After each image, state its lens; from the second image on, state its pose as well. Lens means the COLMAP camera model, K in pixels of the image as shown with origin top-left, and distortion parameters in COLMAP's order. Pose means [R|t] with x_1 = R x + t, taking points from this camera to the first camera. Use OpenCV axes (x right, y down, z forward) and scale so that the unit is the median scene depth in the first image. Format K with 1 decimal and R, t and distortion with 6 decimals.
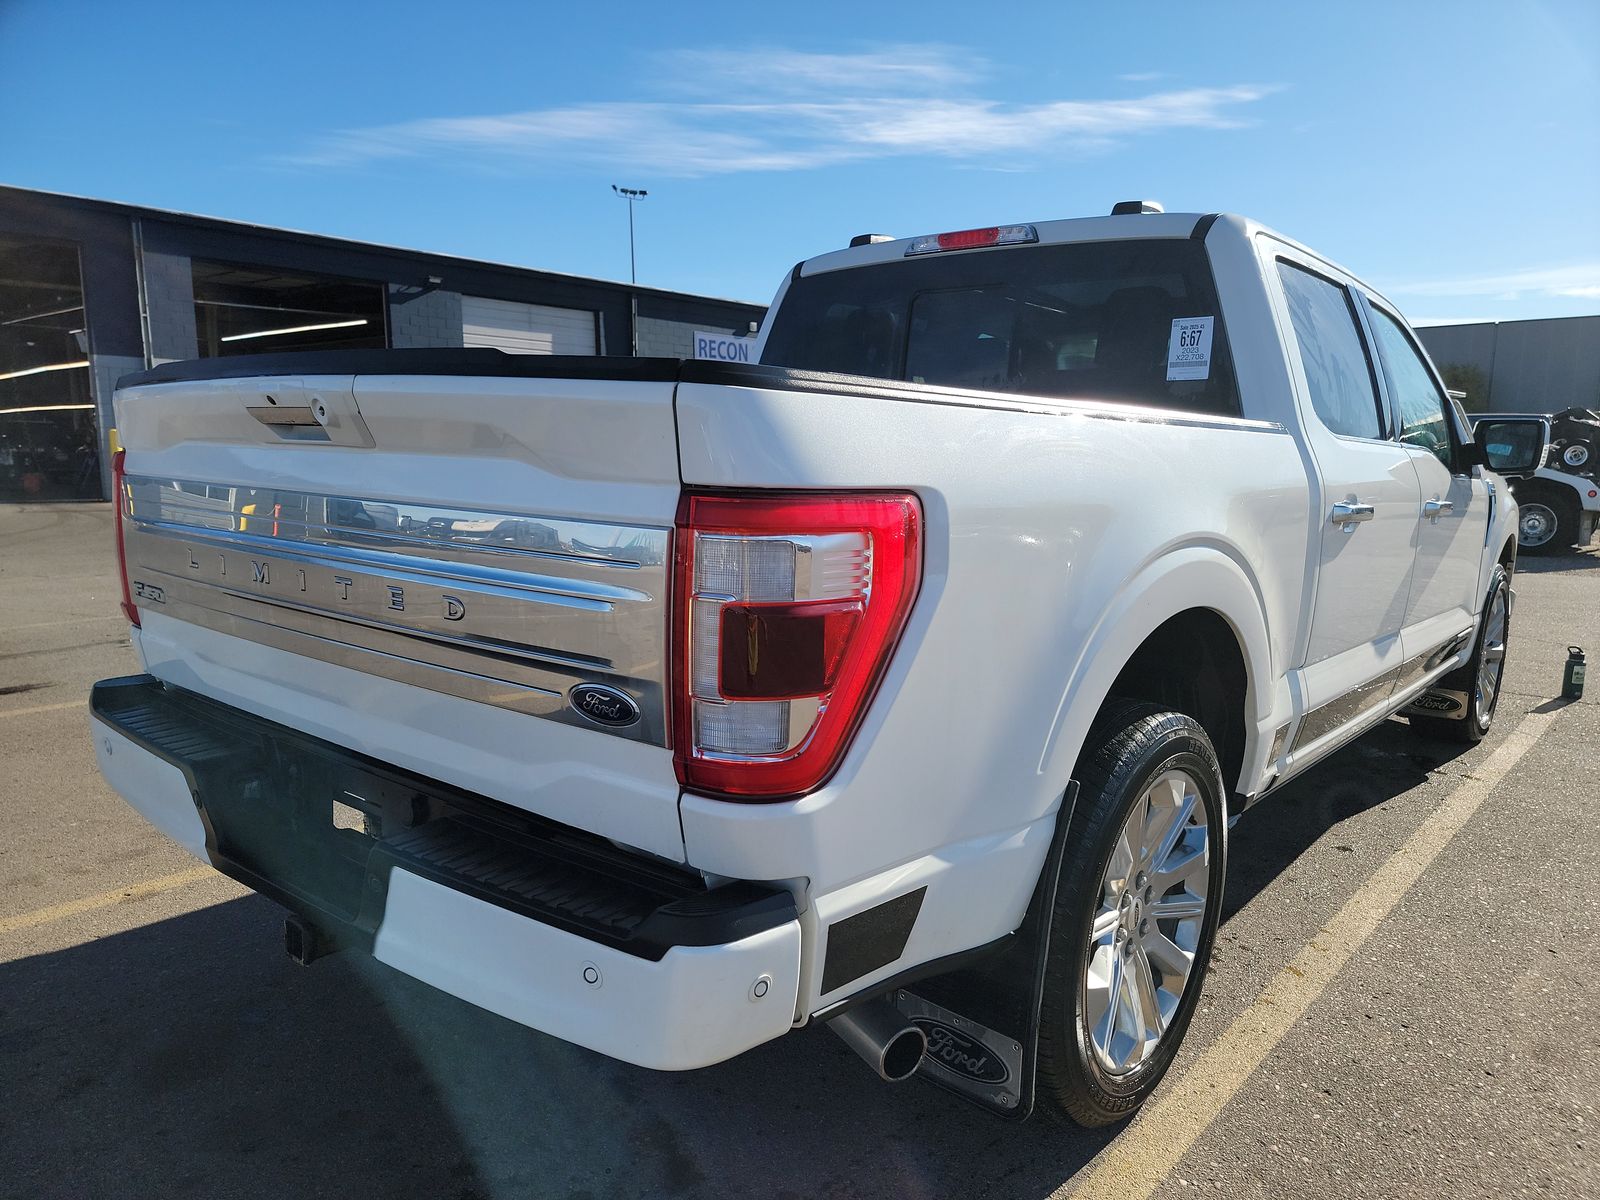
lens RADIAL K [[1137.9, 0, 793.0], [0, 1137.9, 581.0], [0, 0, 1]] dist [0.052071, -0.005853]
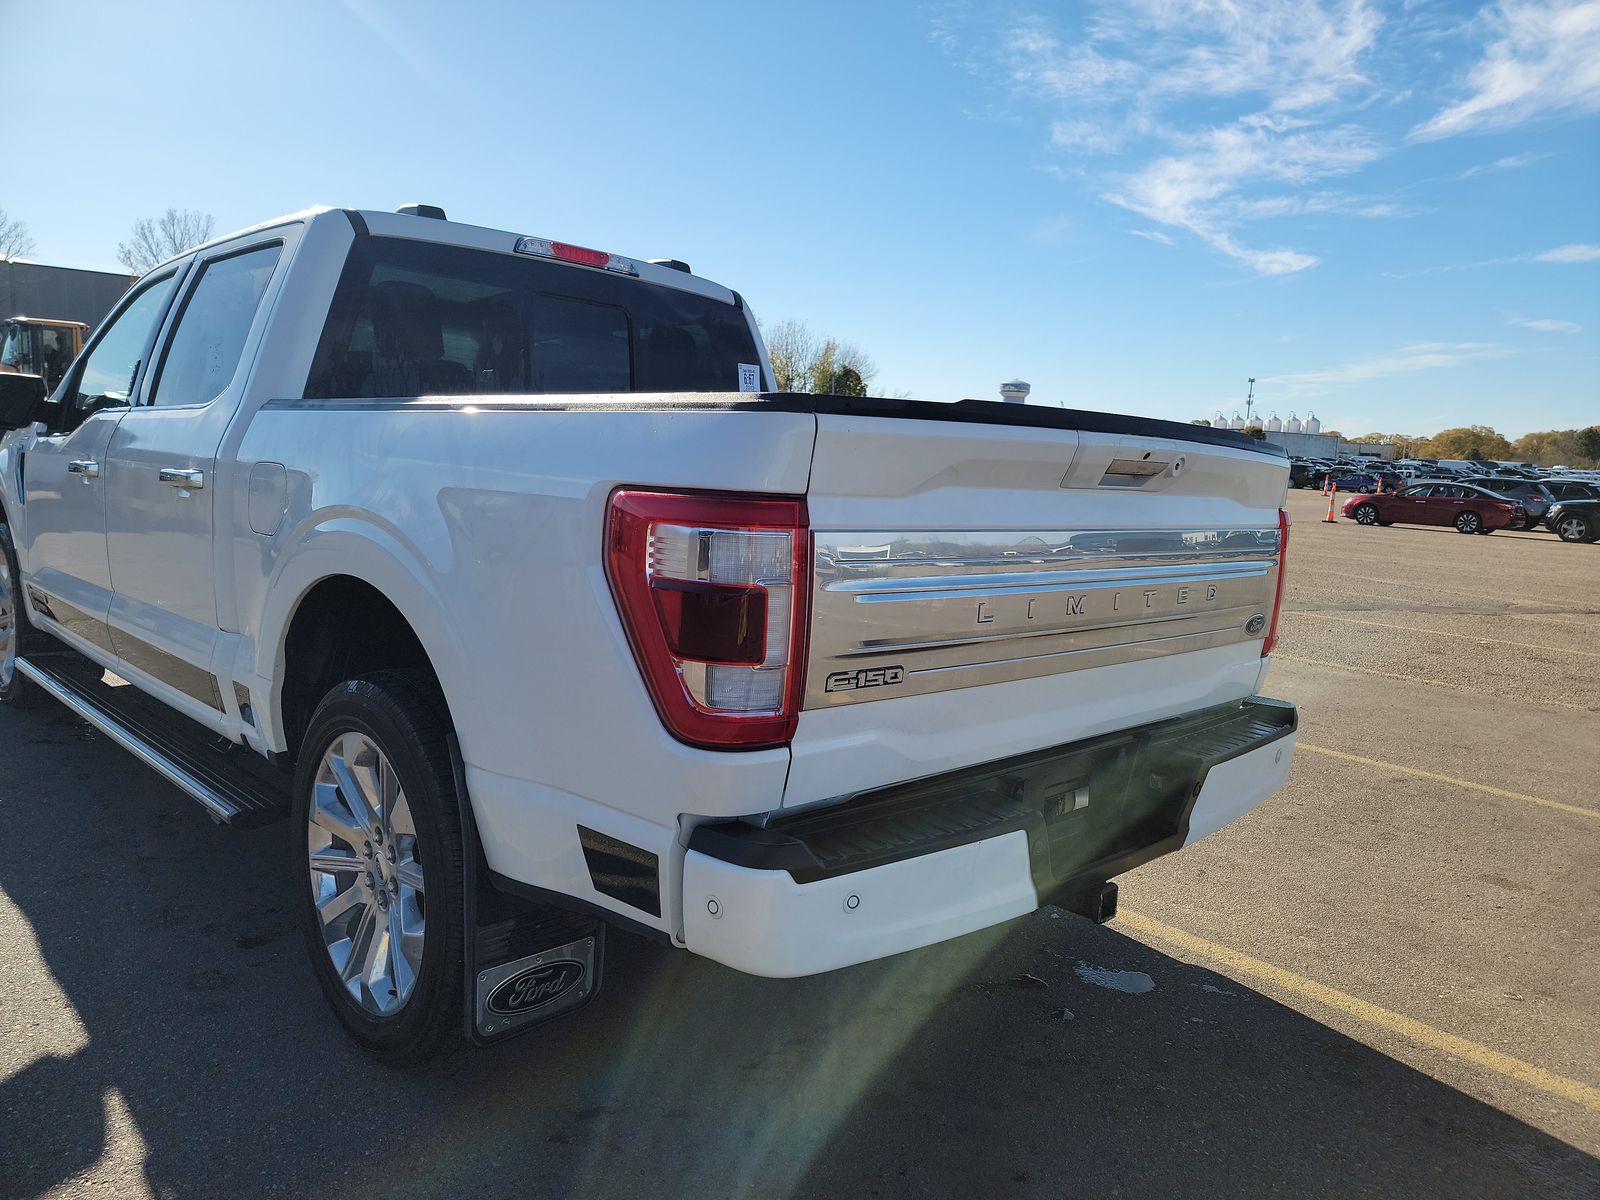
lens RADIAL K [[1137.9, 0, 793.0], [0, 1137.9, 581.0], [0, 0, 1]] dist [0.052071, -0.005853]
pose [[0.104000, -0.121936, 0.987074, -0.992362], [0.054910, 0.991646, 0.116715, -0.105526], [-0.993060, 0.042062, 0.109827, 0.701688]]
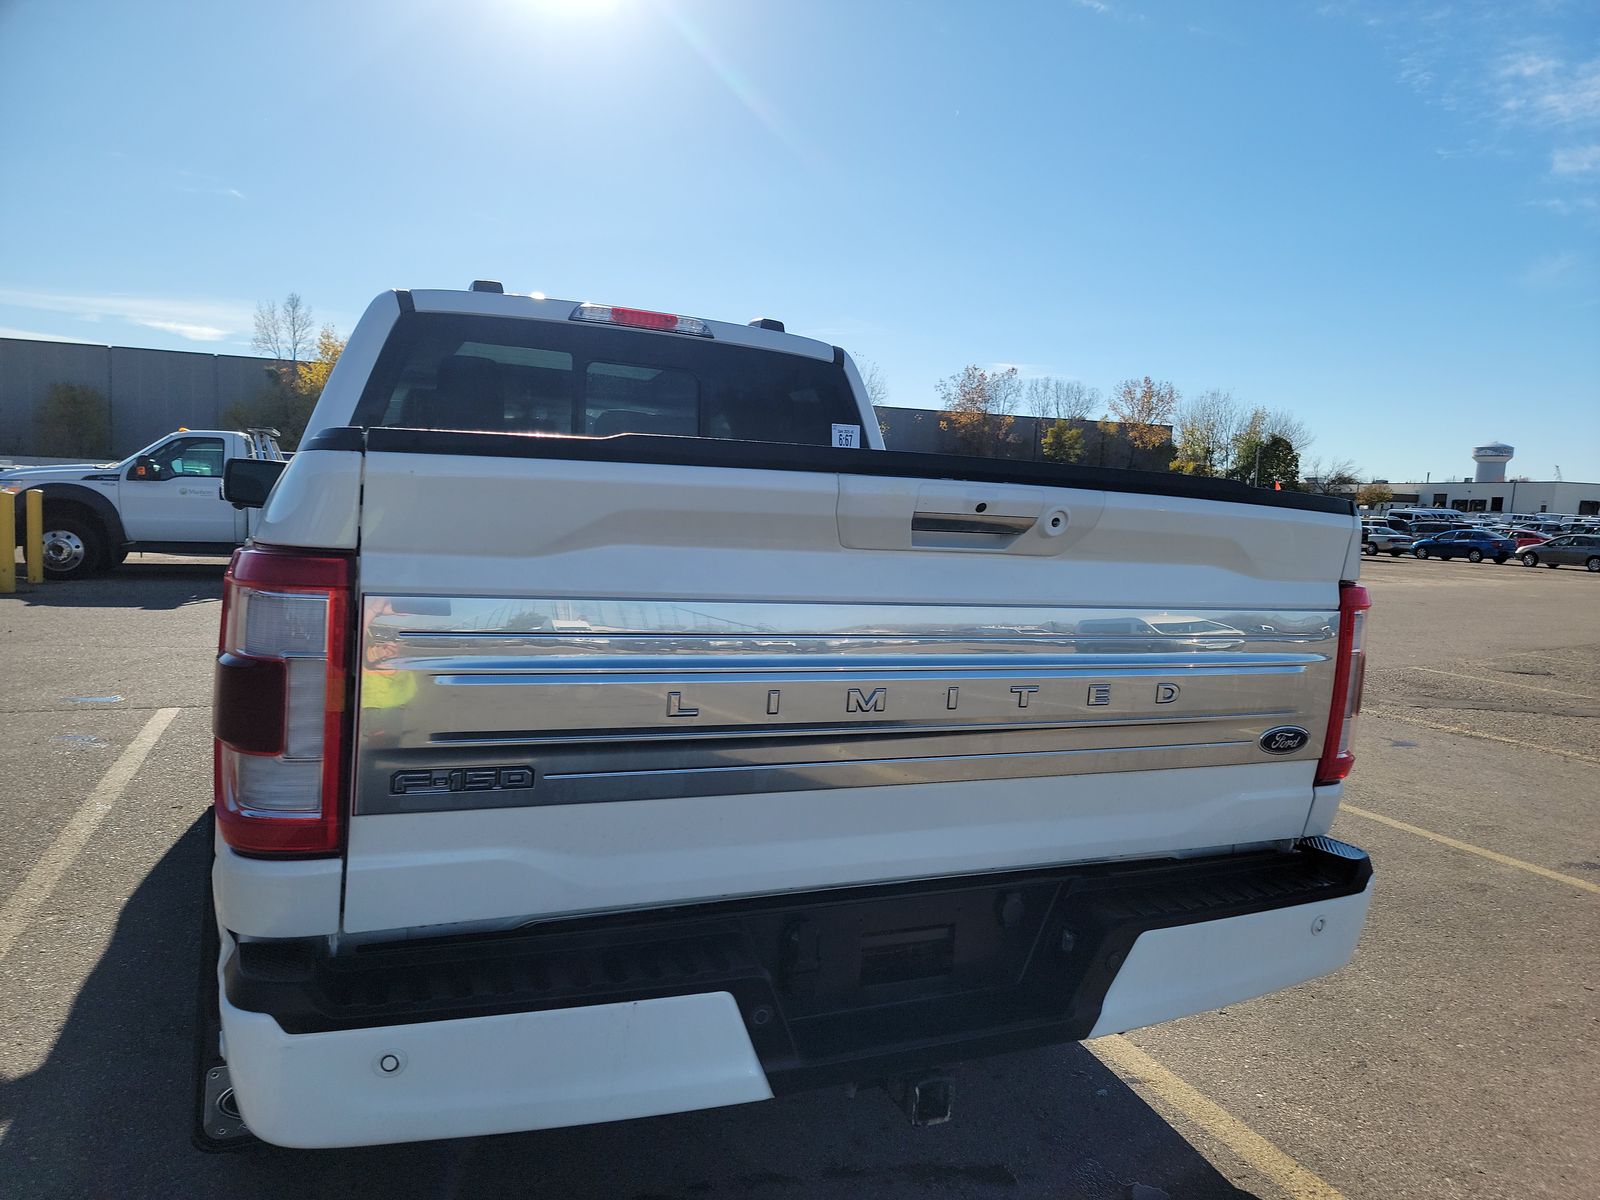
lens RADIAL K [[1111.8, 0, 800.0], [0, 1111.8, 600.0], [0, 0, 1]] dist [0.087121, -0.071375]
pose [[0.453341, -0.067723, 0.888761, -0.767845], [0.059817, 0.997173, 0.045473, -0.073291], [-0.889328, 0.032548, 0.456110, 0.398757]]
